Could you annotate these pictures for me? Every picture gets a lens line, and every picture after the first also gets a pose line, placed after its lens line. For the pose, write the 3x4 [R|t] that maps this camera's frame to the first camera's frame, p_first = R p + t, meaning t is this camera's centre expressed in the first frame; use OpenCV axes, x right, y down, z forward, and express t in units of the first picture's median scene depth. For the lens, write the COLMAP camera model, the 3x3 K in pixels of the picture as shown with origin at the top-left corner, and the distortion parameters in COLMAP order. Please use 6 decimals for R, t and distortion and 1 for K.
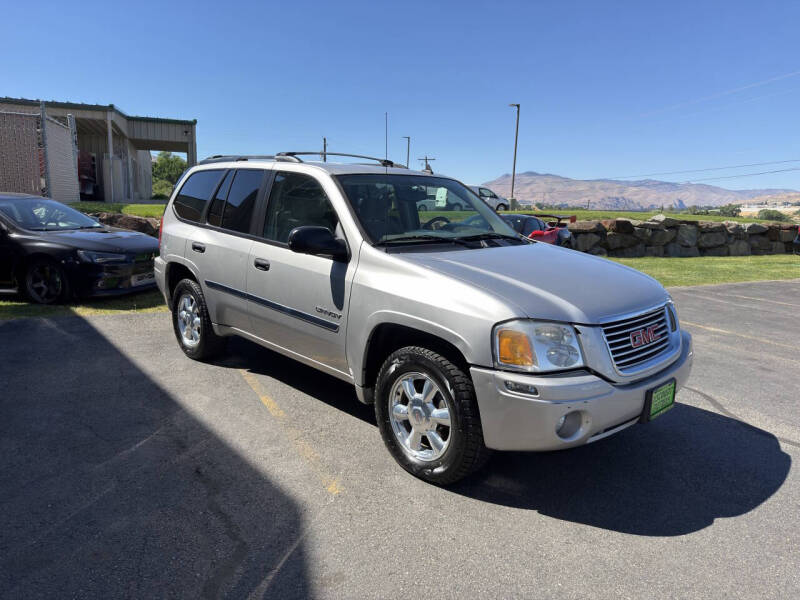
lens RADIAL K [[562.0, 0, 401.4], [0, 562.0, 307.2], [0, 0, 1]] dist [0.037246, -0.051512]
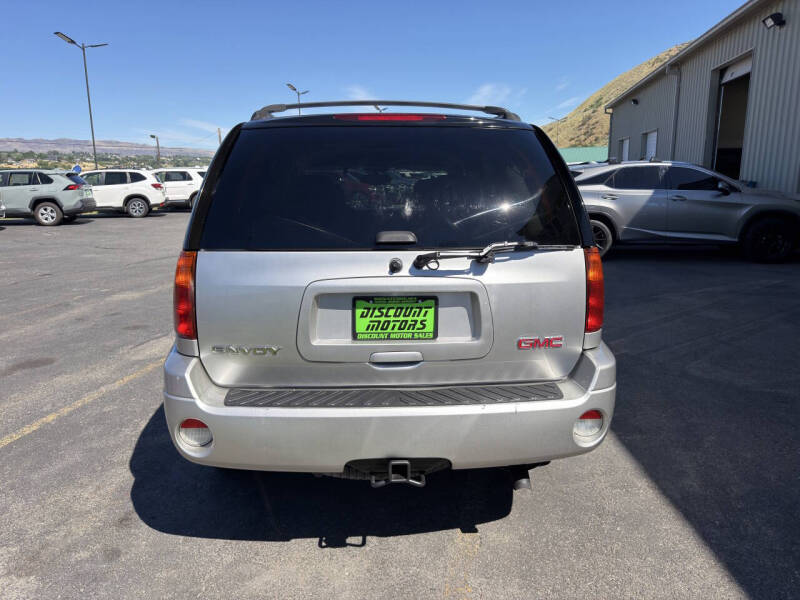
lens RADIAL K [[562.0, 0, 395.4], [0, 562.0, 297.4], [0, 0, 1]] dist [0.037246, -0.051512]
pose [[-0.765854, -0.147880, 0.625779, -0.735667], [0.112748, 0.927235, 0.357104, -0.366662], [-0.633053, 0.344045, -0.693453, 1.780300]]
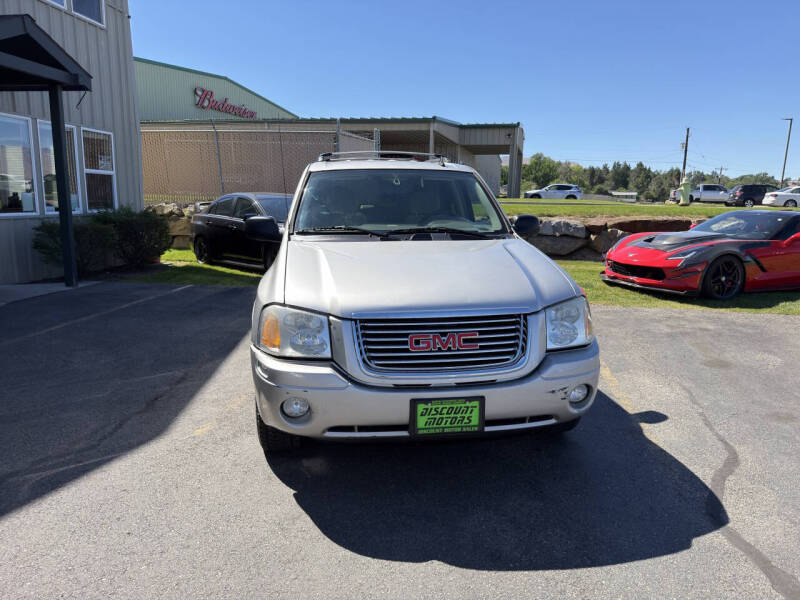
lens RADIAL K [[562.0, 0, 403.1], [0, 562.0, 303.4], [0, 0, 1]] dist [0.037246, -0.051512]
pose [[0.815022, 0.097250, -0.571211, 0.615045], [-0.099562, 0.994657, 0.027285, -0.019515], [0.570812, 0.034633, 0.820350, 0.162874]]
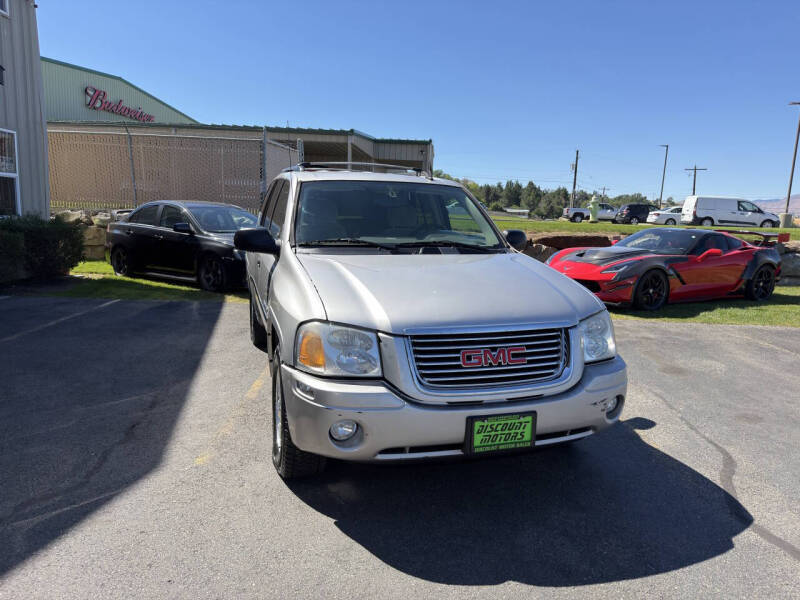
lens RADIAL K [[562.0, 0, 402.5], [0, 562.0, 304.9], [0, 0, 1]] dist [0.037246, -0.051512]
pose [[0.901213, 0.079872, -0.425954, 0.468373], [-0.092140, 0.995712, -0.008235, -0.007404], [0.423469, 0.046669, 0.904708, 0.097735]]
